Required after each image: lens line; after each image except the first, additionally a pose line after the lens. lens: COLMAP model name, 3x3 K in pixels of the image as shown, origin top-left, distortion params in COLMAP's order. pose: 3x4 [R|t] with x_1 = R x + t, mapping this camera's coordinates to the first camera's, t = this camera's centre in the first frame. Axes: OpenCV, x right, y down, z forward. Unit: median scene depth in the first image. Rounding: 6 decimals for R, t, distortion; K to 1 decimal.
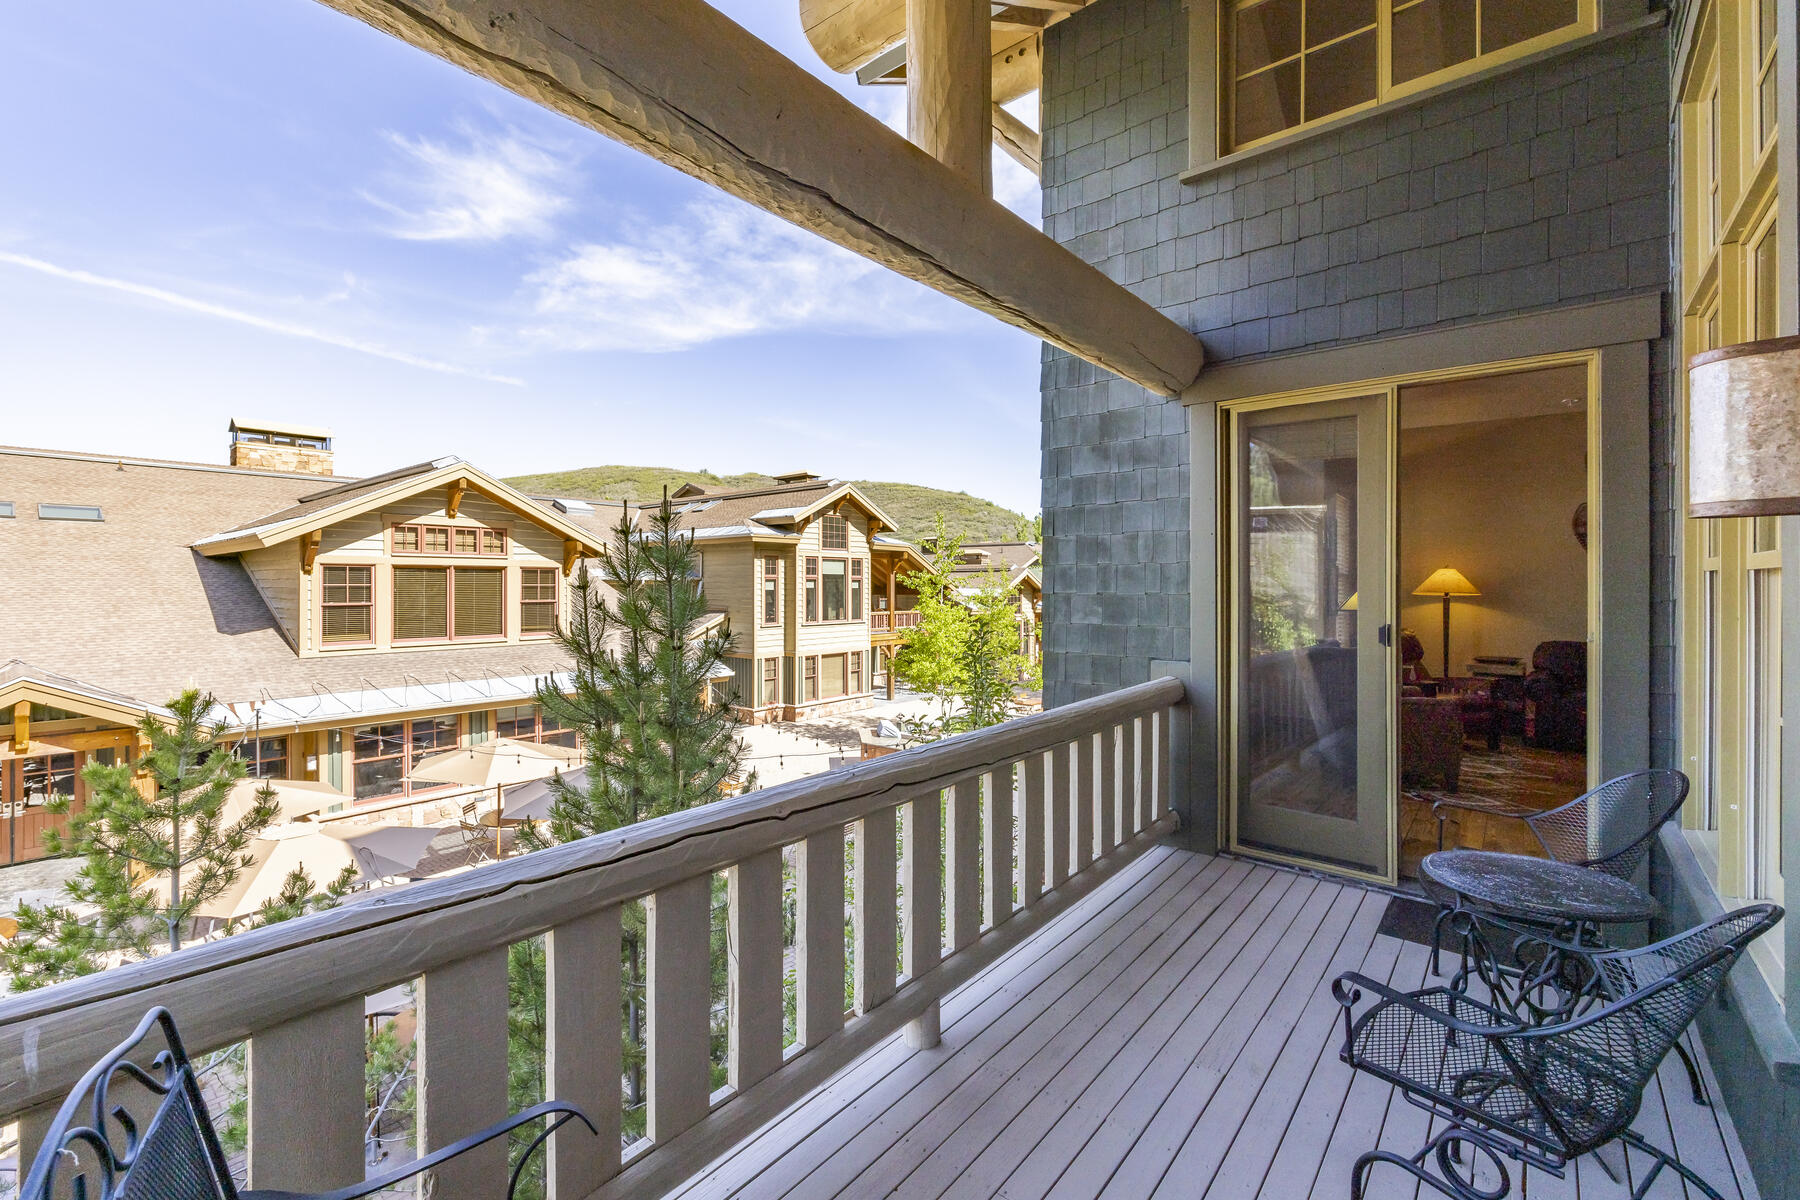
lens RADIAL K [[746.8, 0, 887.2], [0, 746.8, 588.5], [0, 0, 1]] dist [-0.007195, 0.000510]
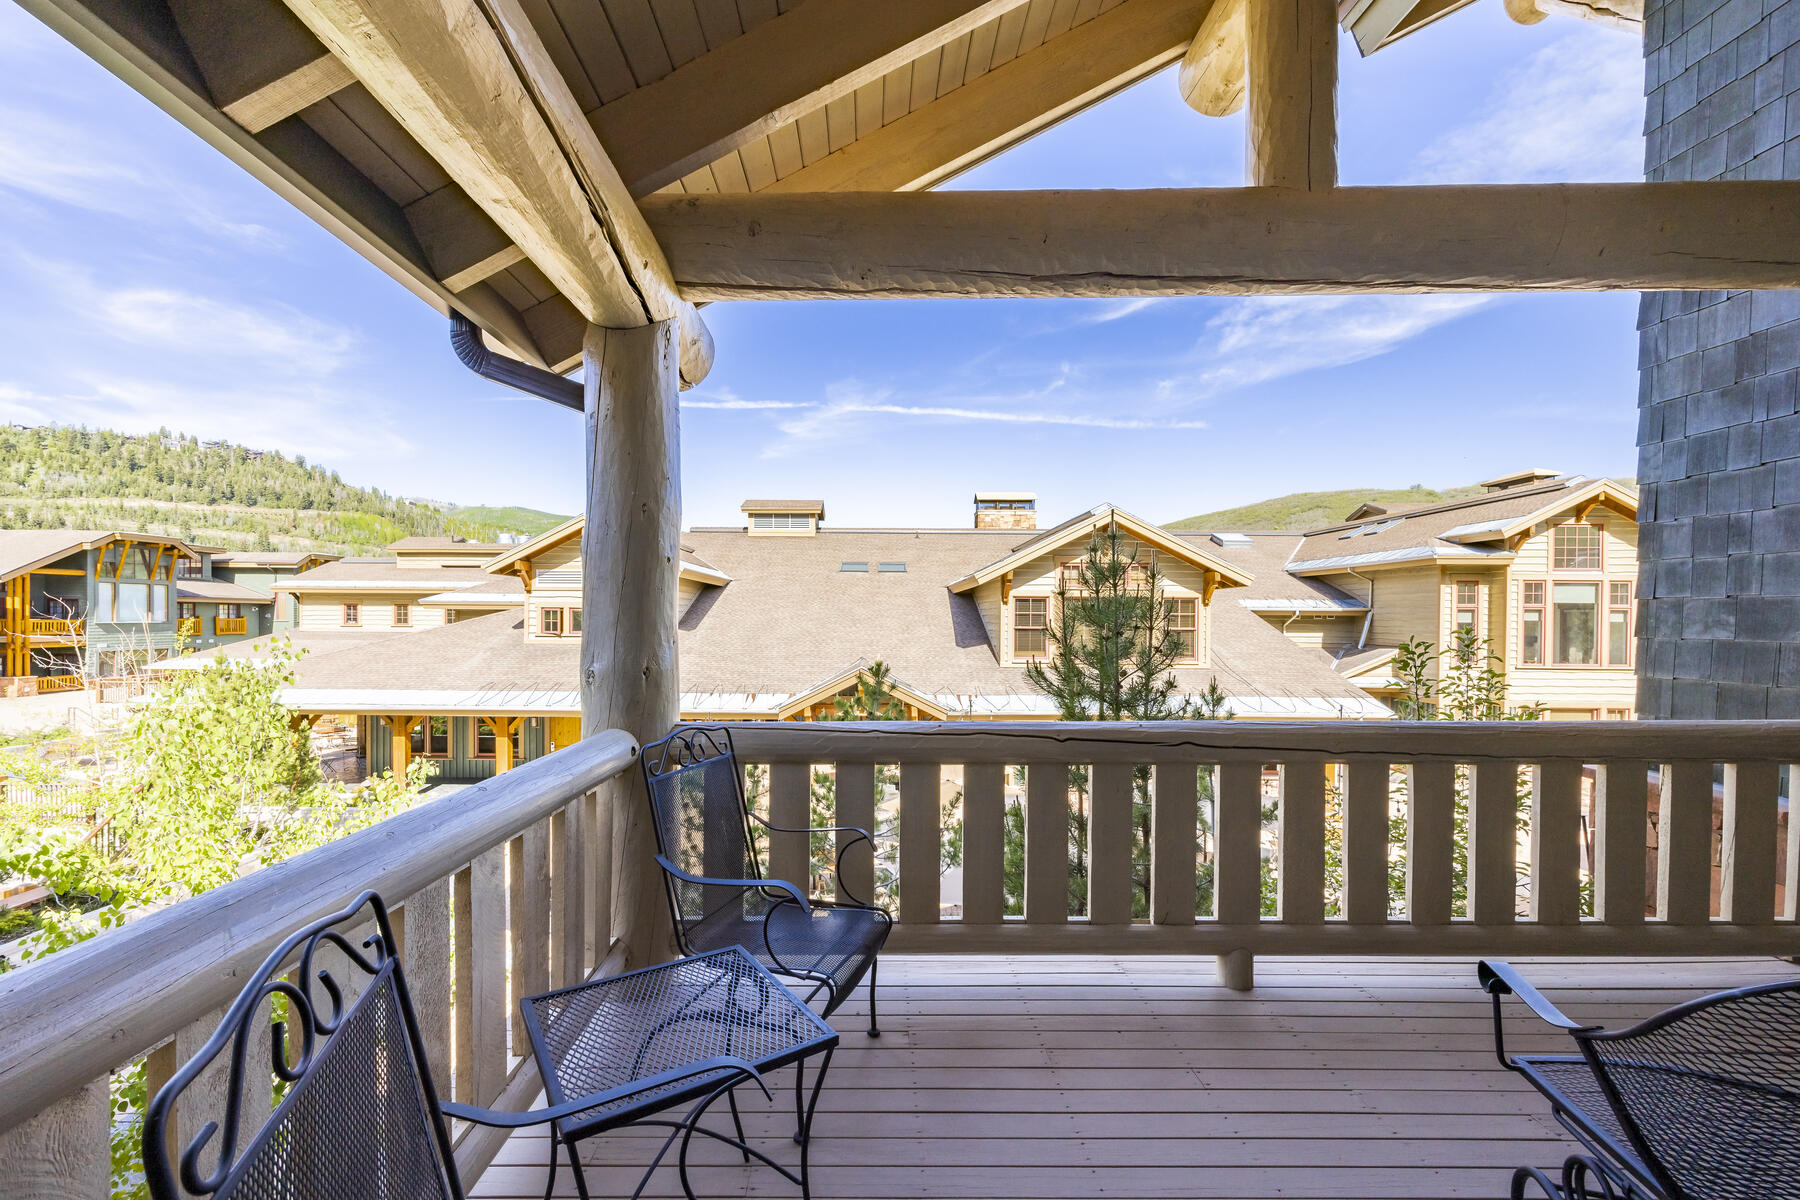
lens RADIAL K [[746.8, 0, 891.2], [0, 746.8, 630.8], [0, 0, 1]] dist [-0.007195, 0.000510]
pose [[0.643997, 0.015569, -0.764870, 0.100109], [-0.010367, 0.999879, 0.011624, 0.012606], [0.764958, 0.000443, 0.644080, -0.018784]]
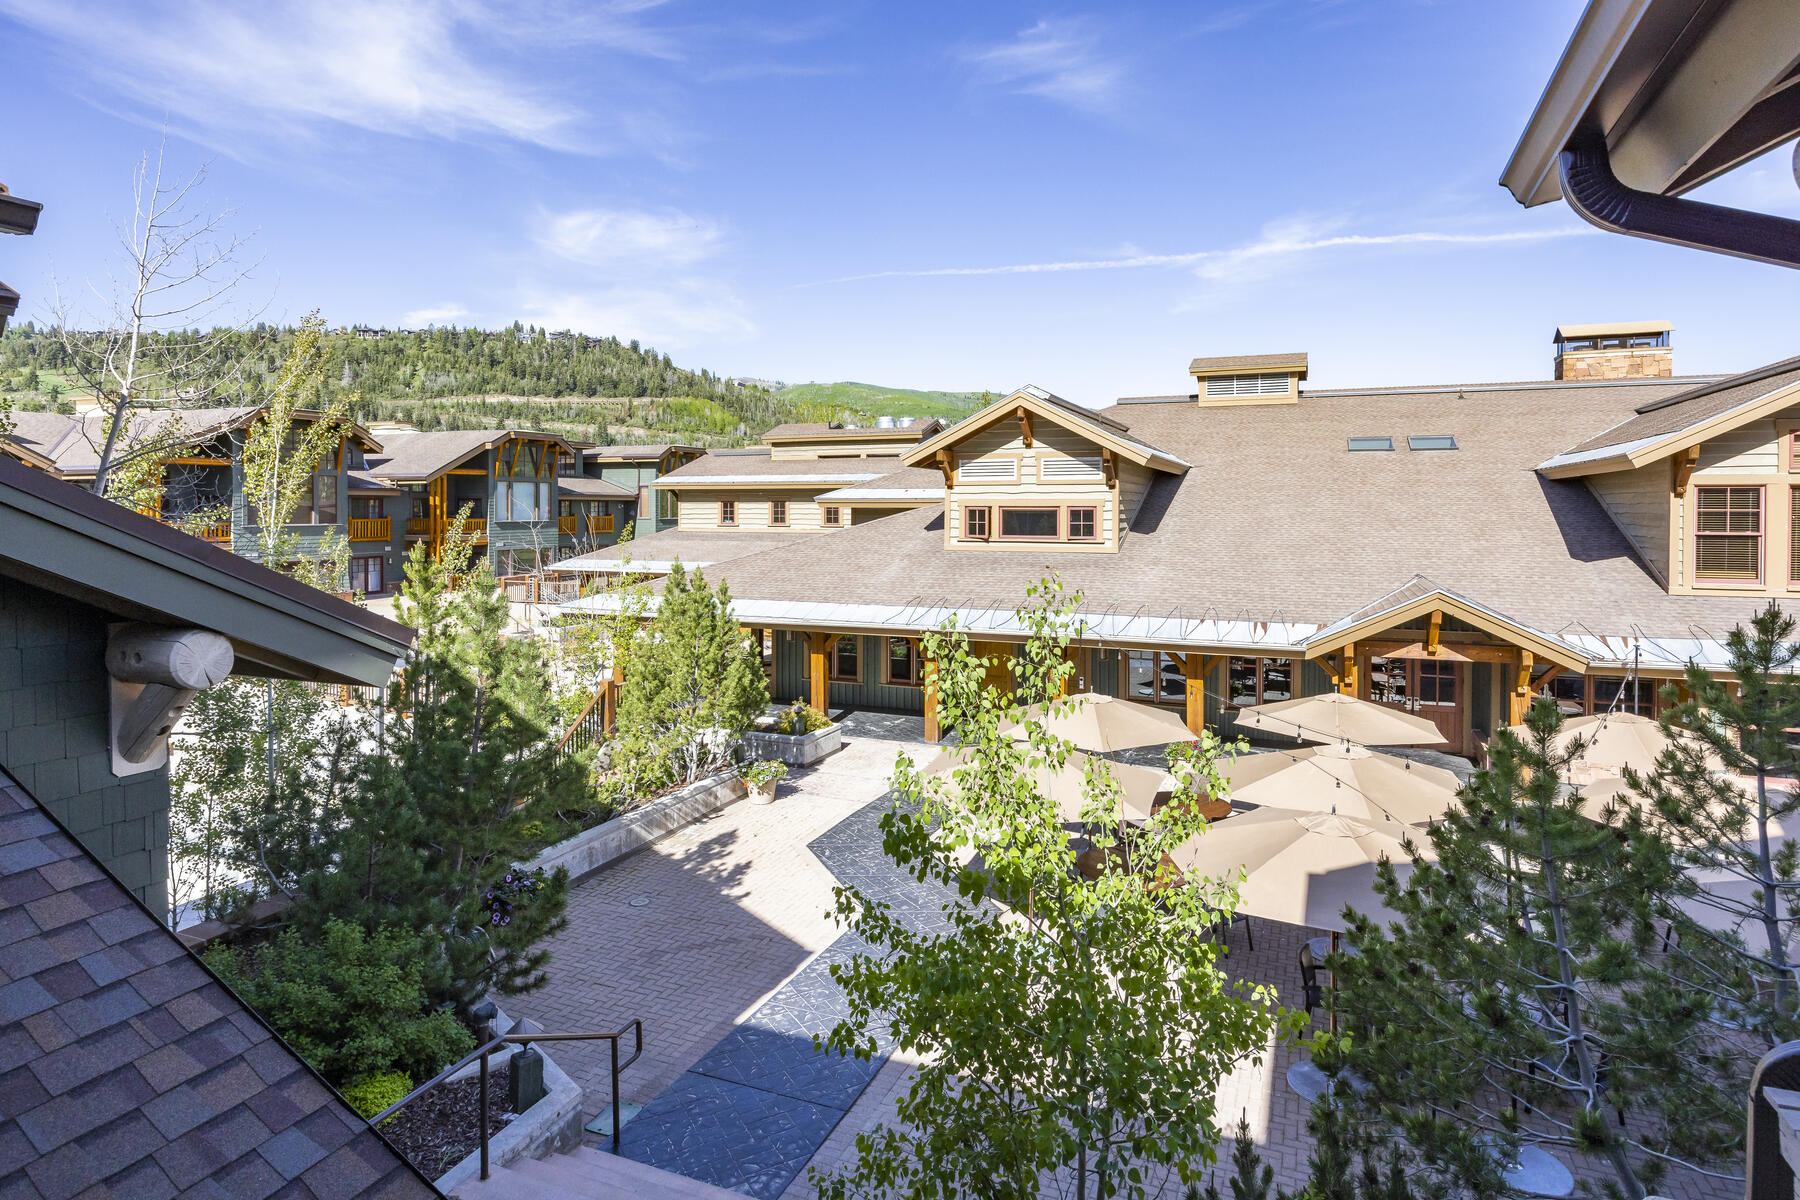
lens RADIAL K [[964.3, 0, 914.9], [0, 964.3, 508.9], [0, 0, 1]] dist [-0.005578, -0.001067]
pose [[0.316690, -0.000495, -0.948529, -0.002784], [-0.003240, 0.999993, -0.001604, -0.000973], [0.948524, 0.003581, 0.316686, -0.167021]]
